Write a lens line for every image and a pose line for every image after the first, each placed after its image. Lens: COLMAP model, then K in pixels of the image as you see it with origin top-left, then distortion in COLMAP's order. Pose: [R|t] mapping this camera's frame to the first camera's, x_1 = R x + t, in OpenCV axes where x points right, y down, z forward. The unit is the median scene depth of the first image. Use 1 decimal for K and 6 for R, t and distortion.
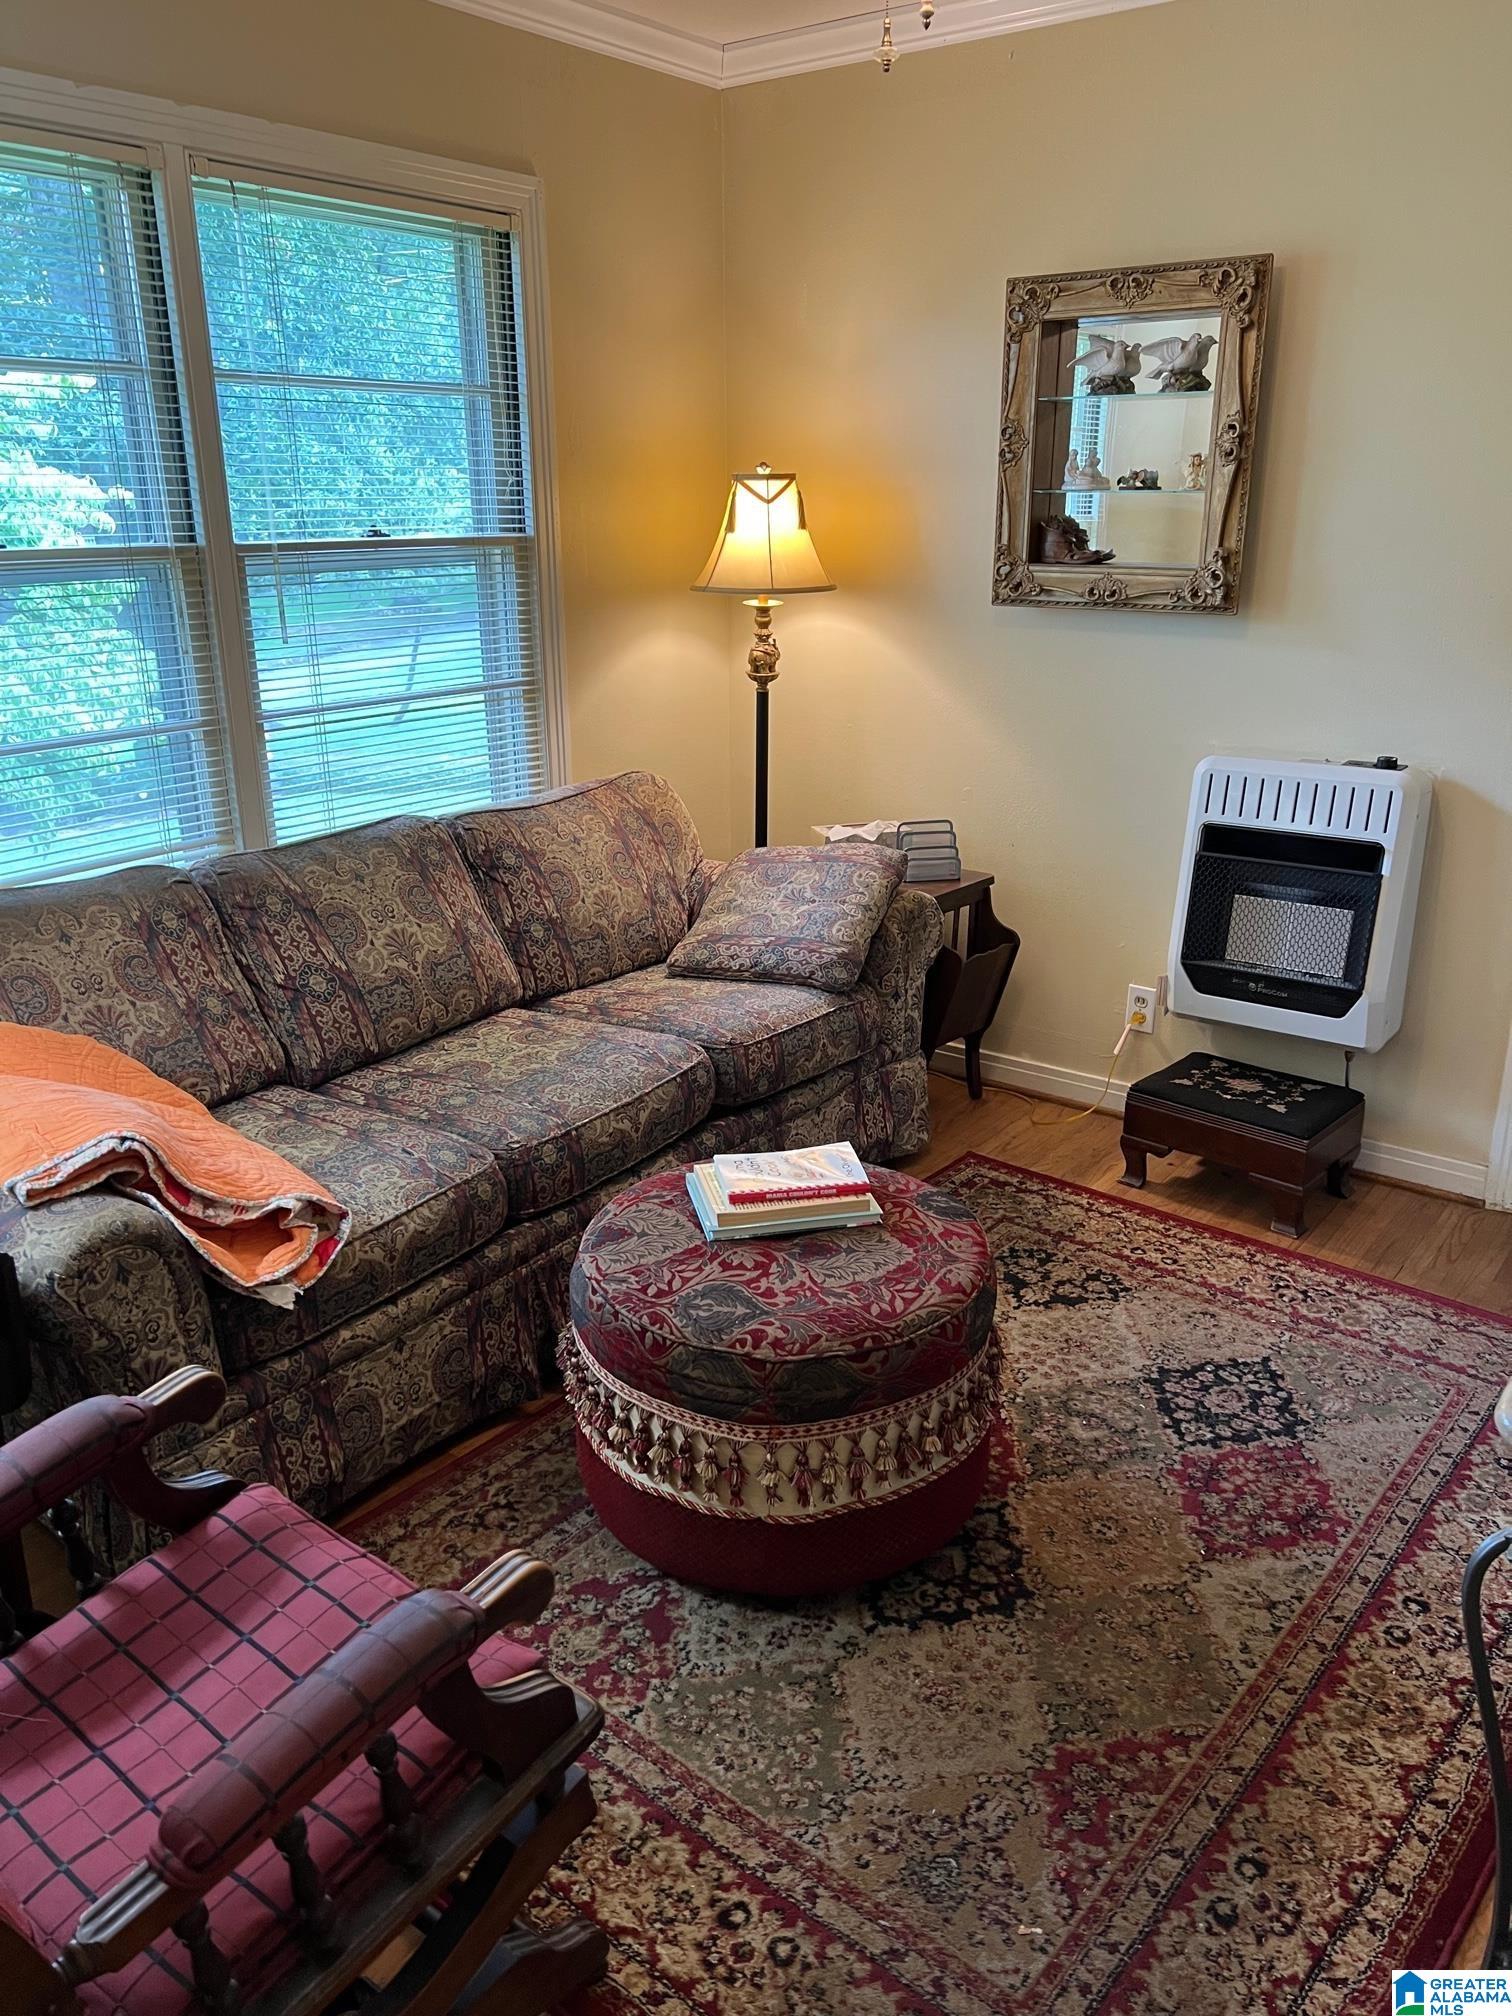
lens RADIAL K [[1514.8, 0, 740.6], [0, 1514.8, 1012.9], [0, 0, 1]] dist [0.047175, -0.034997]
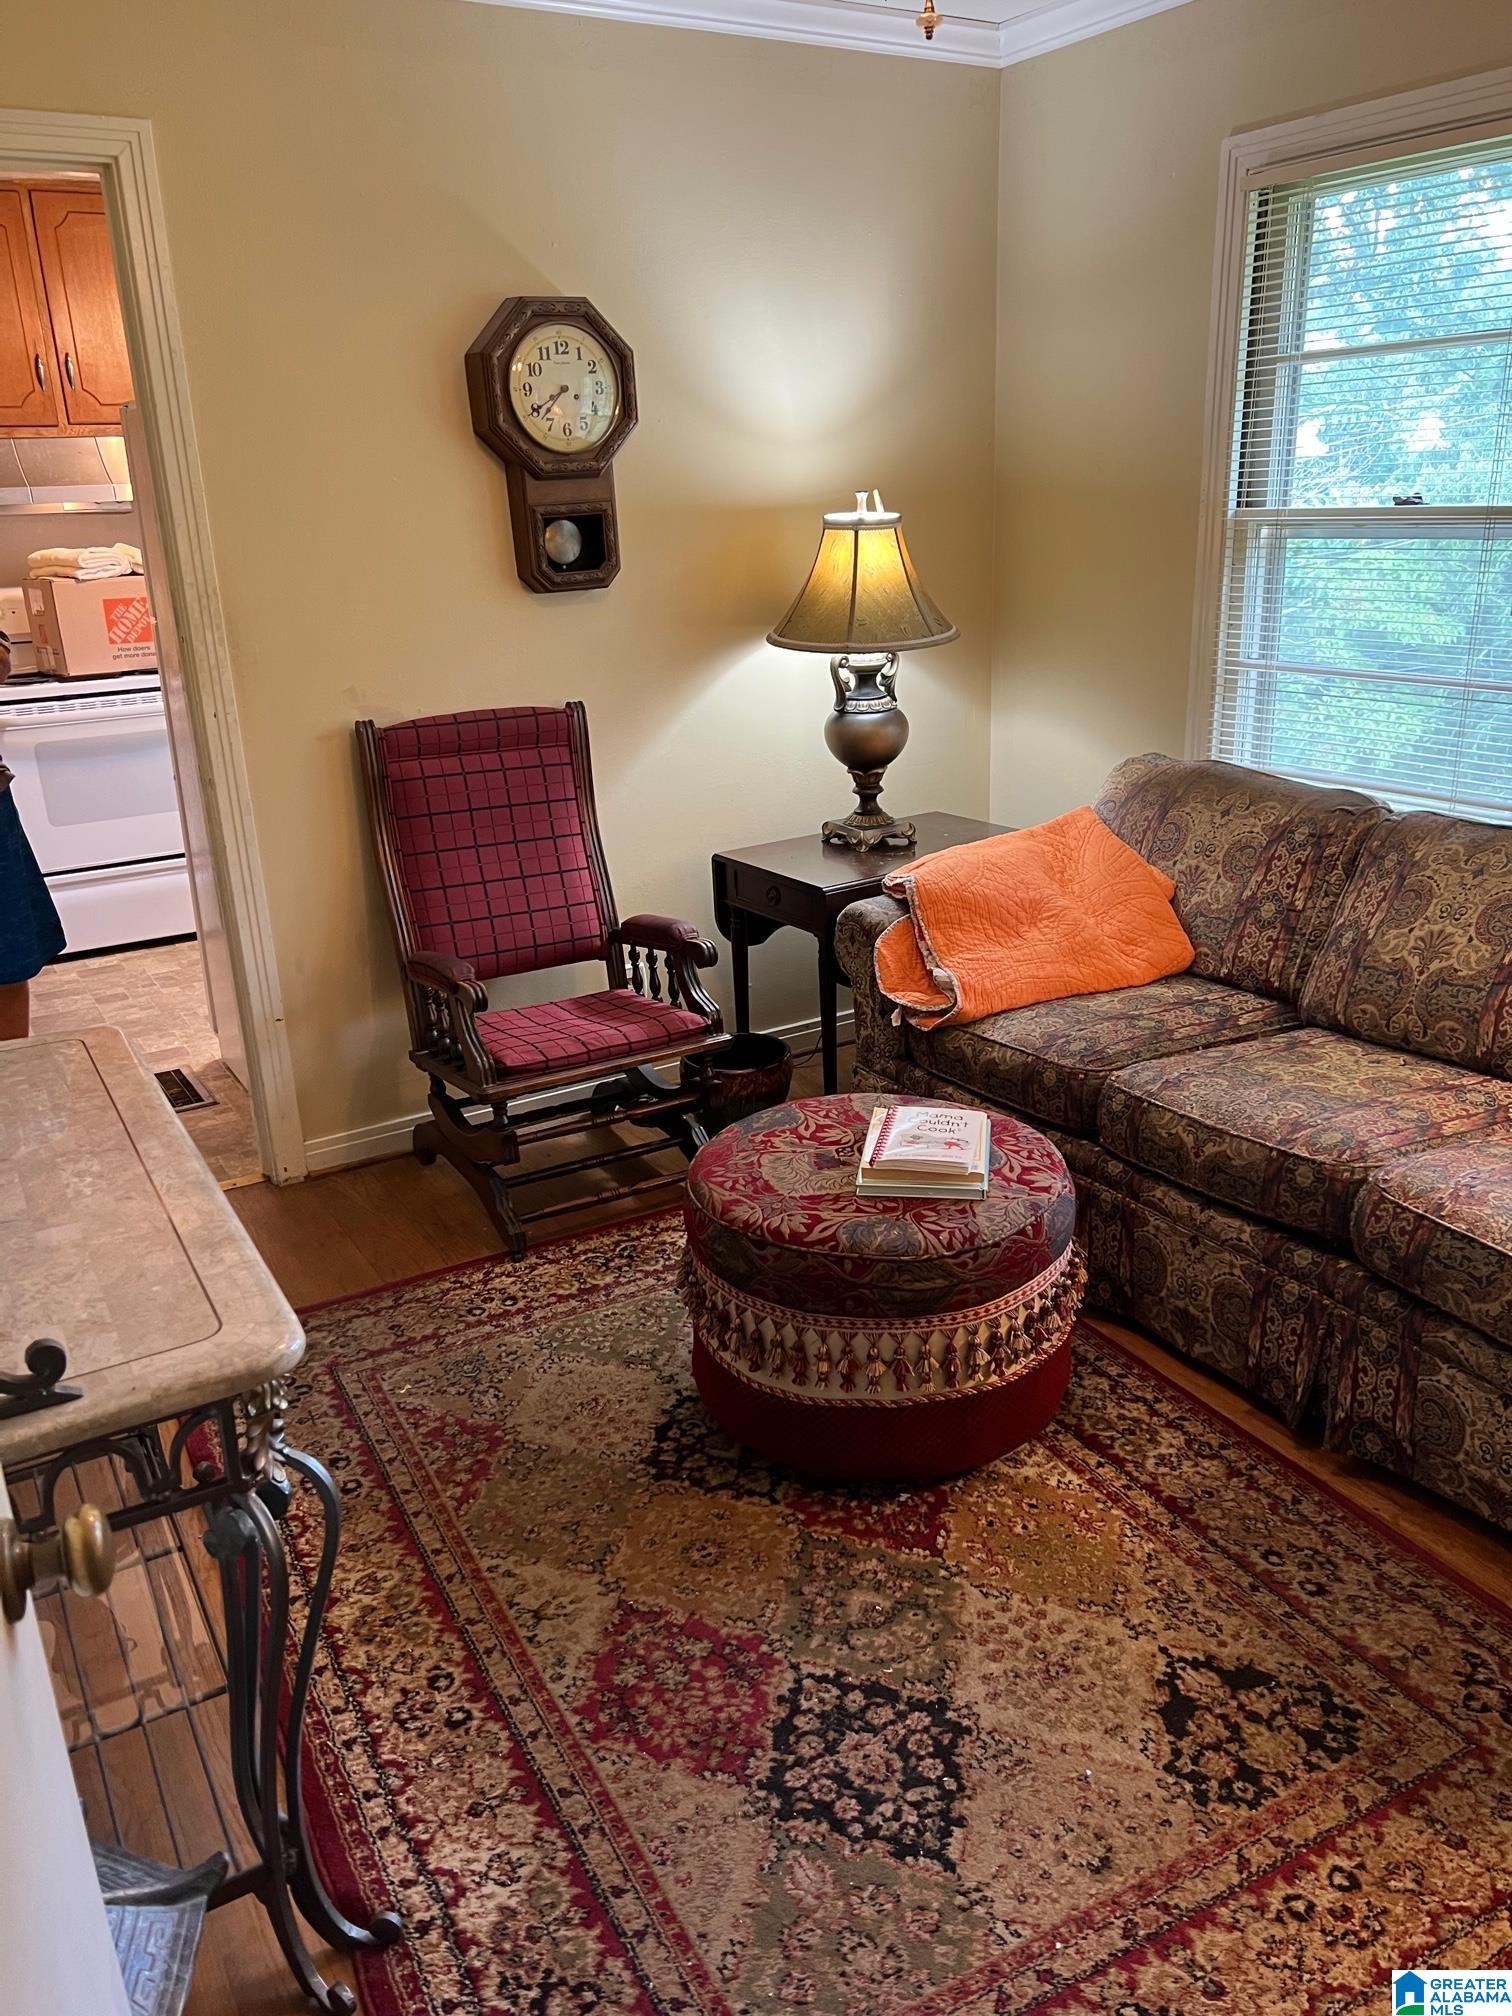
lens RADIAL K [[1514.8, 0, 740.1], [0, 1514.8, 1003.0], [0, 0, 1]] dist [0.047175, -0.034997]
pose [[-0.369837, 0.305561, -0.877413, 0.987844], [-0.277457, 0.864955, 0.418174, -0.375146], [0.886701, 0.398101, -0.235112, 1.135387]]
